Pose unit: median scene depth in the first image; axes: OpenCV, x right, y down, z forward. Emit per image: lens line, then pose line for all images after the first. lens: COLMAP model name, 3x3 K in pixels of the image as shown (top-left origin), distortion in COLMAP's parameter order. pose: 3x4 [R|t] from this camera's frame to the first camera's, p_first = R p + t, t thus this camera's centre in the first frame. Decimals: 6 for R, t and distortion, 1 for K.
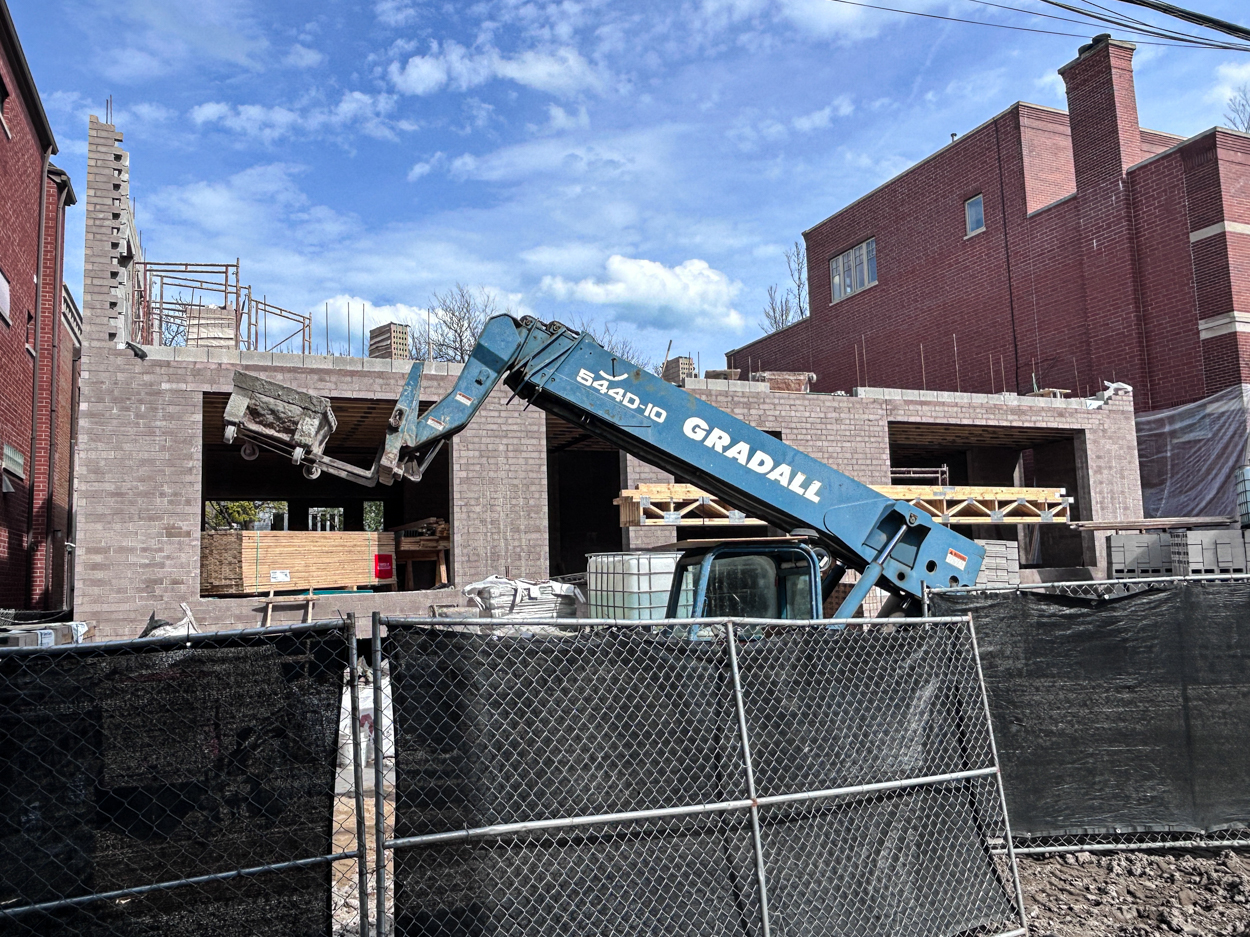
lens RADIAL K [[1001.8, 0, 630.5], [0, 1001.8, 482.1], [0, 0, 1]] dist [0.014132, -0.005111]
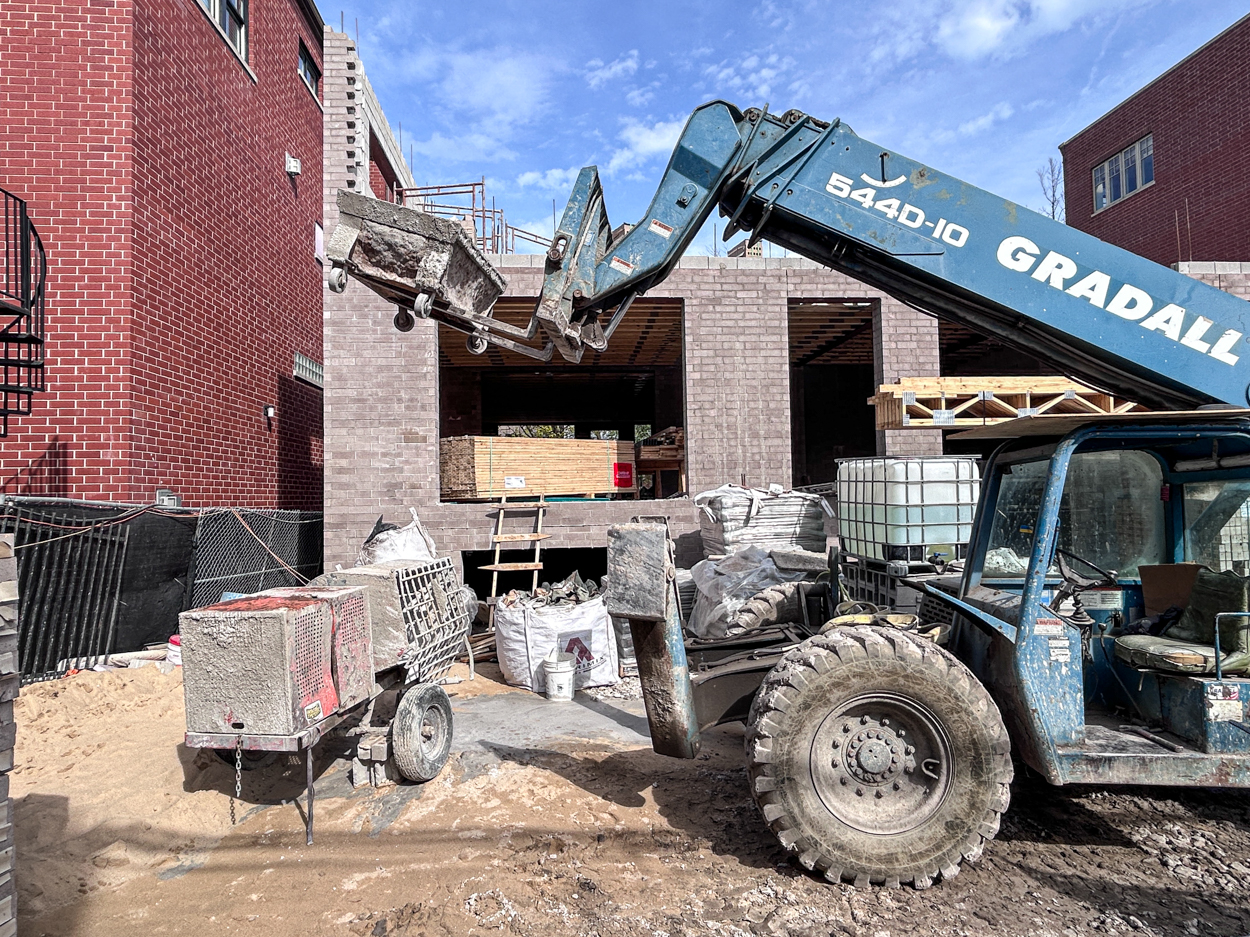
lens RADIAL K [[772.0, 0, 603.4], [0, 772.0, 463.3], [0, 0, 1]] dist [-0.002055, 0.000205]
pose [[0.946453, 0.001634, -0.322838, -0.018925], [0.016853, 0.998374, 0.054459, 0.035019], [0.322401, -0.056984, 0.944886, 0.310391]]
